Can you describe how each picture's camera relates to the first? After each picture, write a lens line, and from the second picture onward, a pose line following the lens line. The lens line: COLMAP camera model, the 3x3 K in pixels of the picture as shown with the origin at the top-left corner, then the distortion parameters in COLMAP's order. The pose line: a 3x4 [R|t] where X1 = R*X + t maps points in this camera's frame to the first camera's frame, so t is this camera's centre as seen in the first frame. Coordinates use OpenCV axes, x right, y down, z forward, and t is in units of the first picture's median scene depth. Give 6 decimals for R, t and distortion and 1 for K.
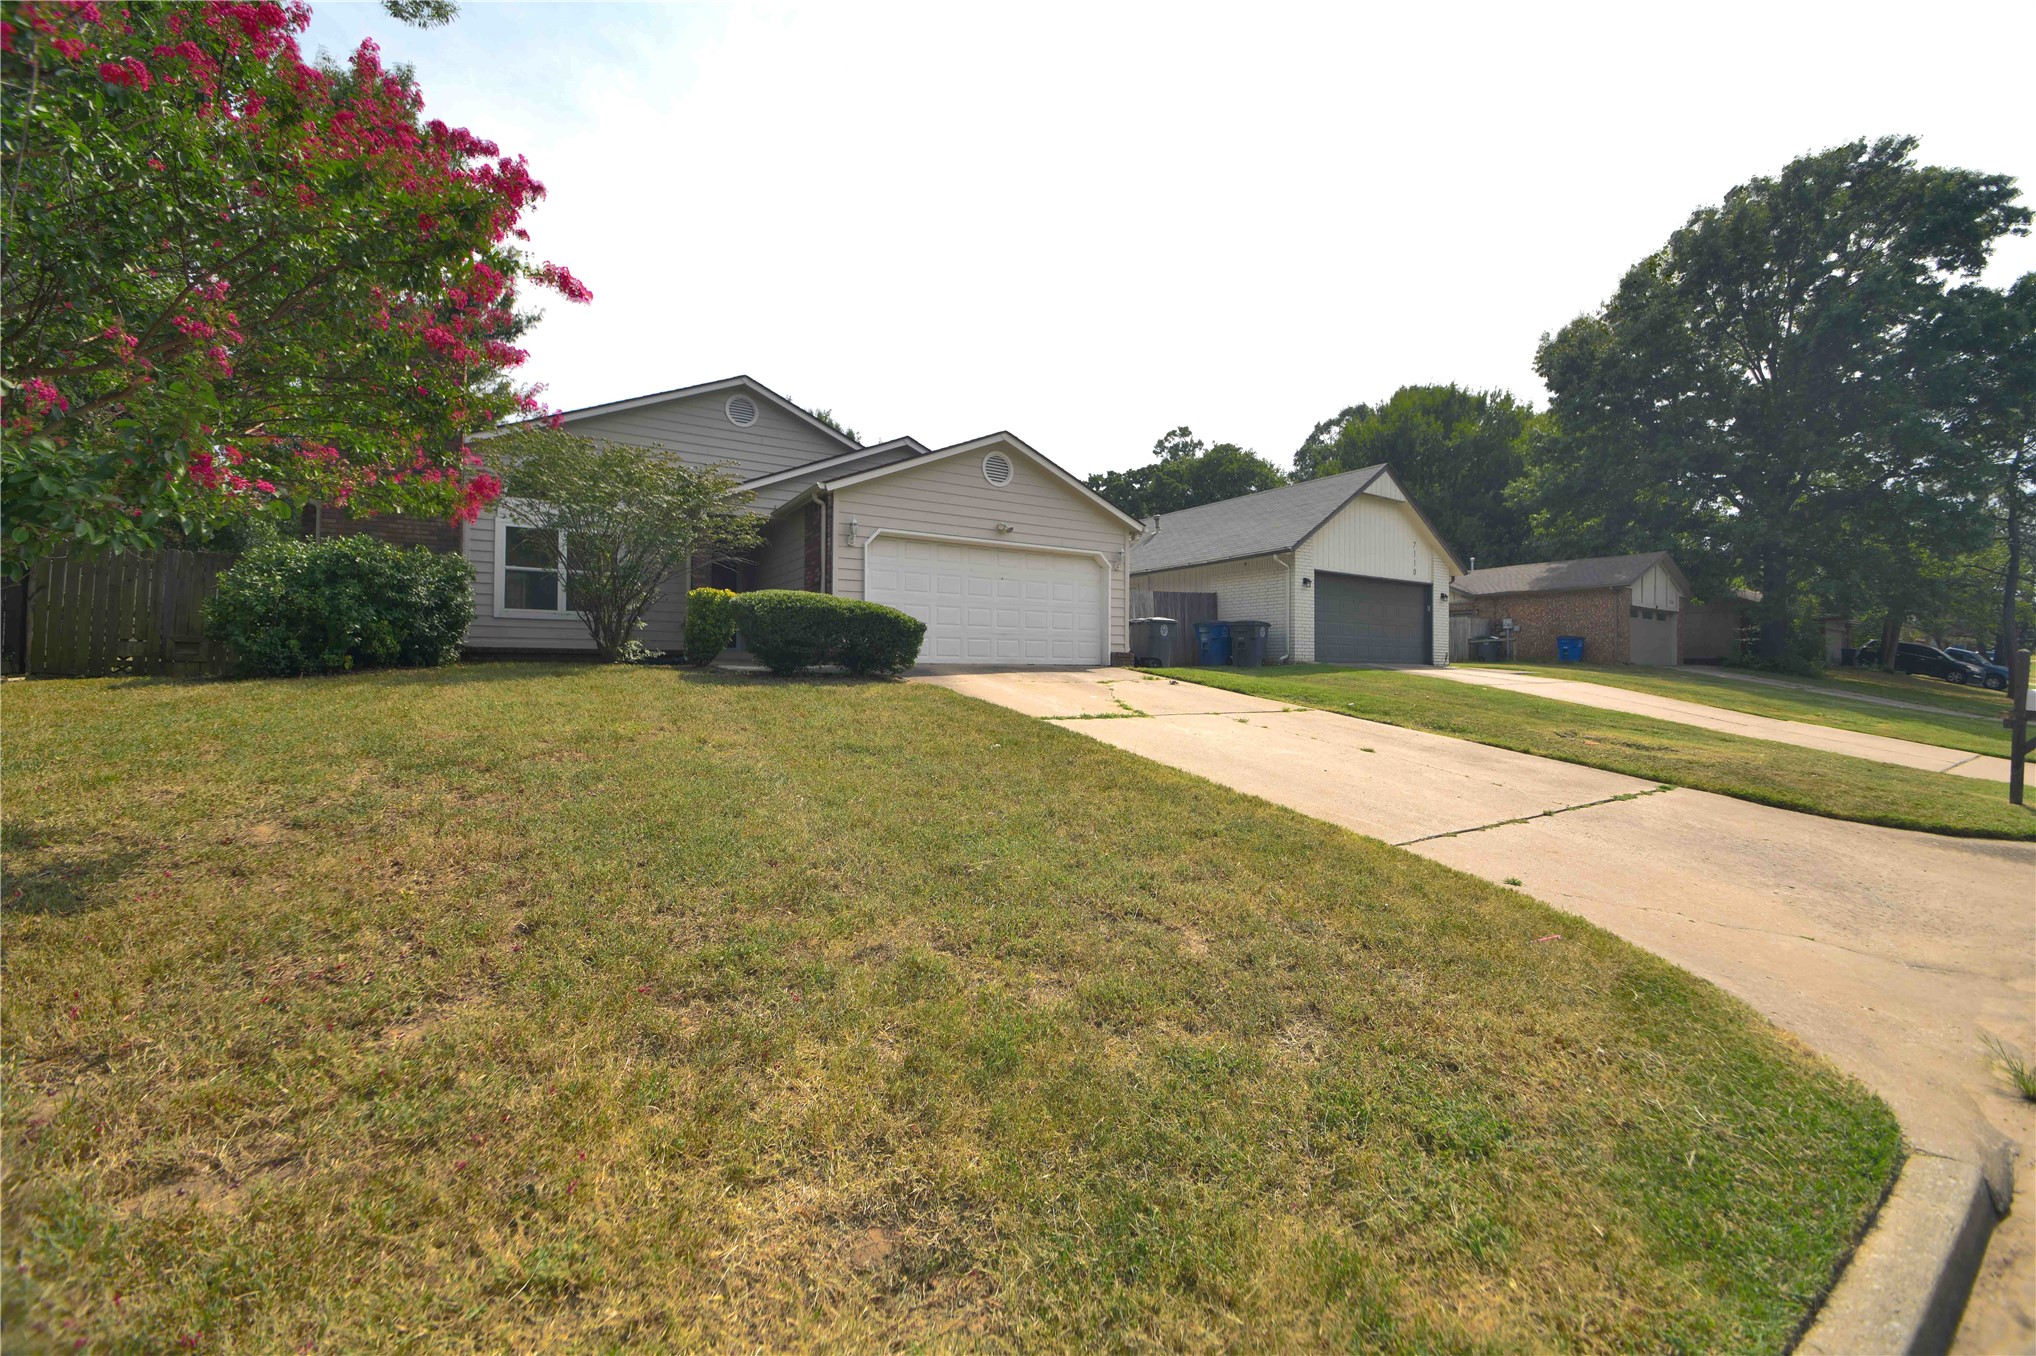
lens RADIAL K [[803.5, 0, 1021.9], [0, 803.5, 661.2], [0, 0, 1]] dist [-0.020713, -0.013457]
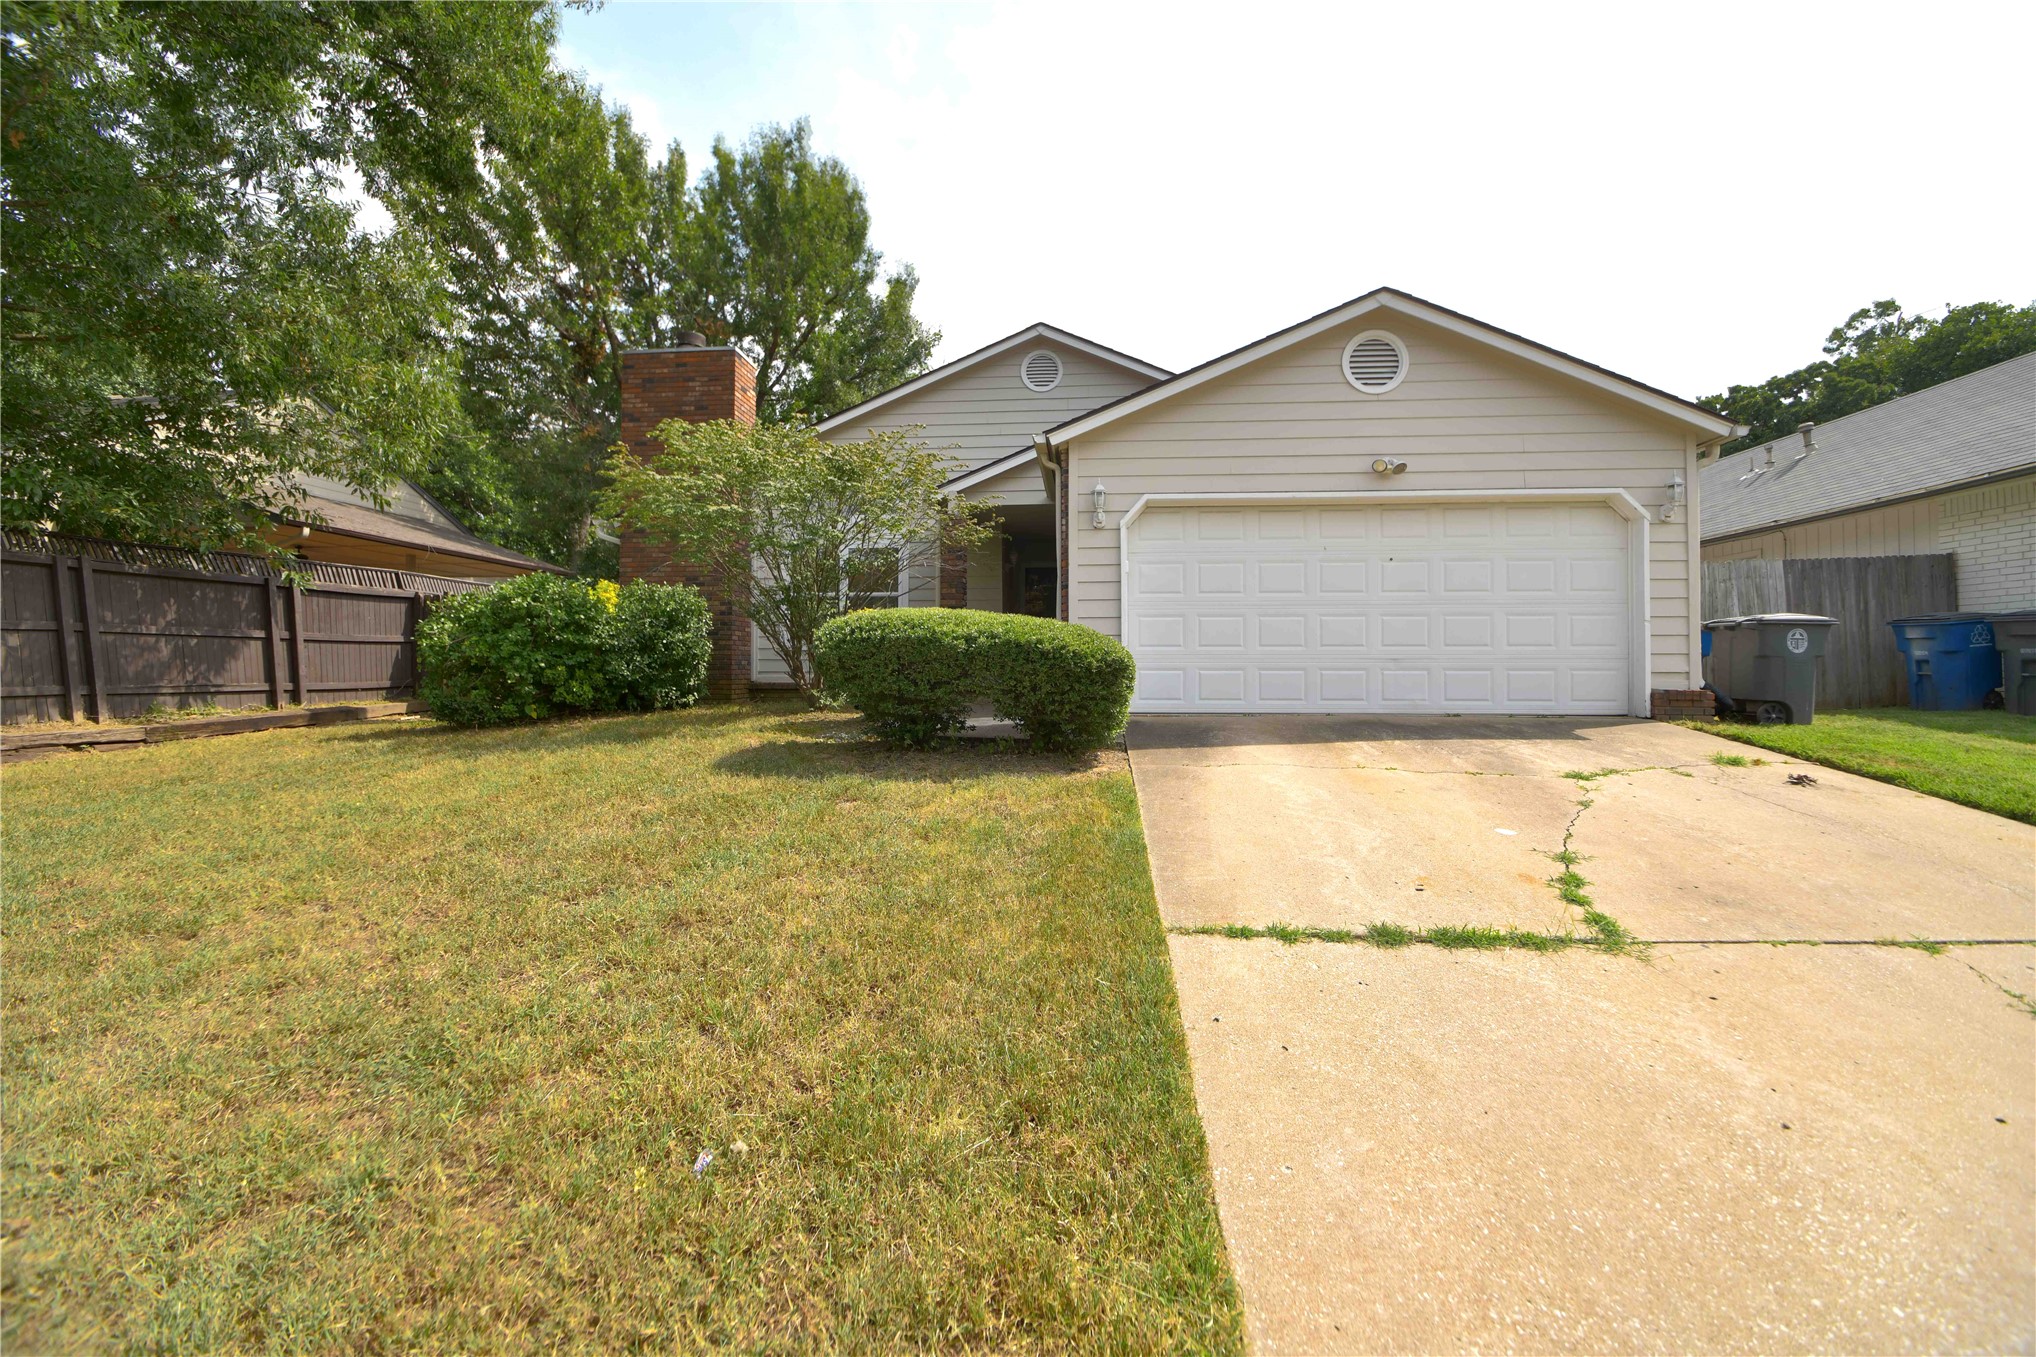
lens RADIAL K [[795.4, 0, 1027.8], [0, 795.4, 668.8], [0, 0, 1]] dist [-0.023216, -0.004340]
pose [[0.794575, -0.004922, -0.607147, 0.081613], [0.009696, 0.999942, 0.004583, -0.024881], [0.607089, -0.009528, 0.794577, 0.318685]]
